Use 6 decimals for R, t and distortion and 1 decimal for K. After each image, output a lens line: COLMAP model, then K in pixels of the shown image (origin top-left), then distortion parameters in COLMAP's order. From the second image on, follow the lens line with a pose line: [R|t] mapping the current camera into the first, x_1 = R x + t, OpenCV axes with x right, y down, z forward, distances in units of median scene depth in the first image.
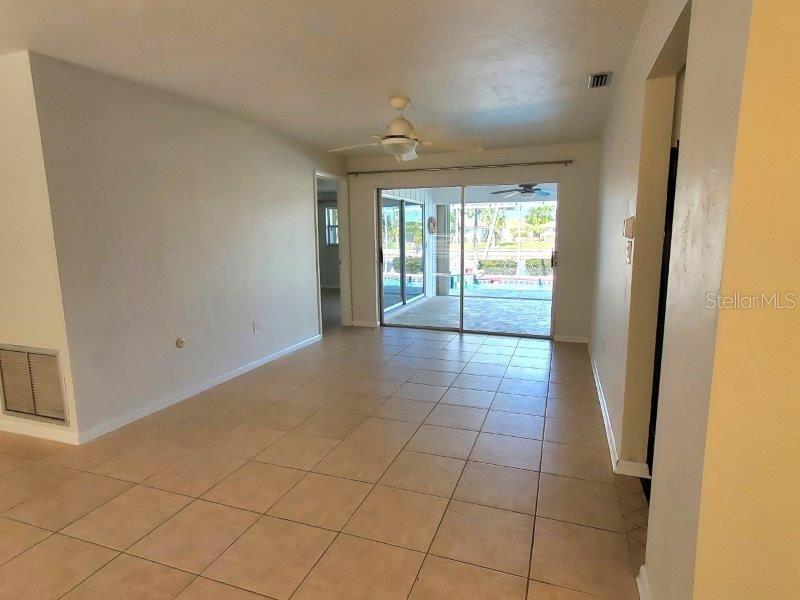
lens RADIAL K [[443.0, 0, 403.0], [0, 443.0, 302.6], [0, 0, 1]] dist [0.019265, 0.000774]
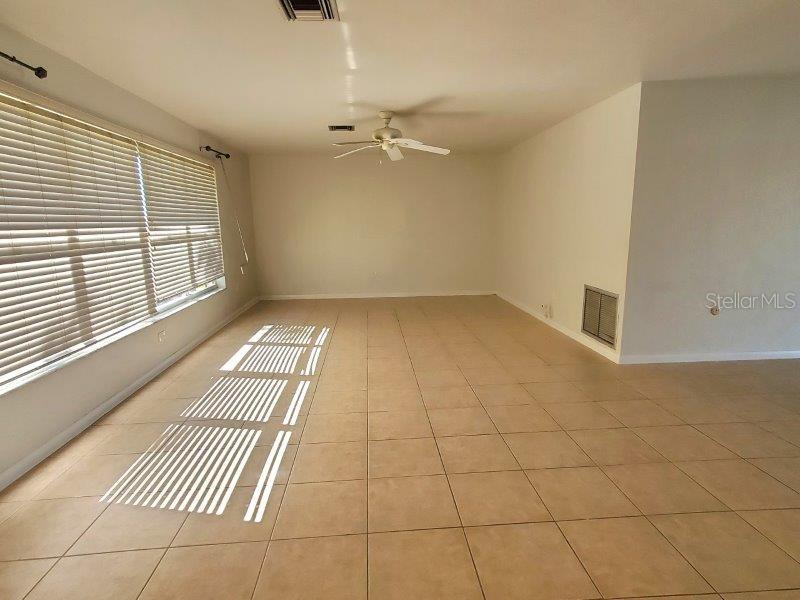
lens RADIAL K [[443.0, 0, 403.0], [0, 443.0, 302.6], [0, 0, 1]] dist [0.019265, 0.000774]
pose [[0.415661, 0.173319, -0.892853, 0.197290], [-0.124630, 0.983269, 0.132850, 0.029224], [0.900940, 0.056056, 0.430308, -0.205170]]
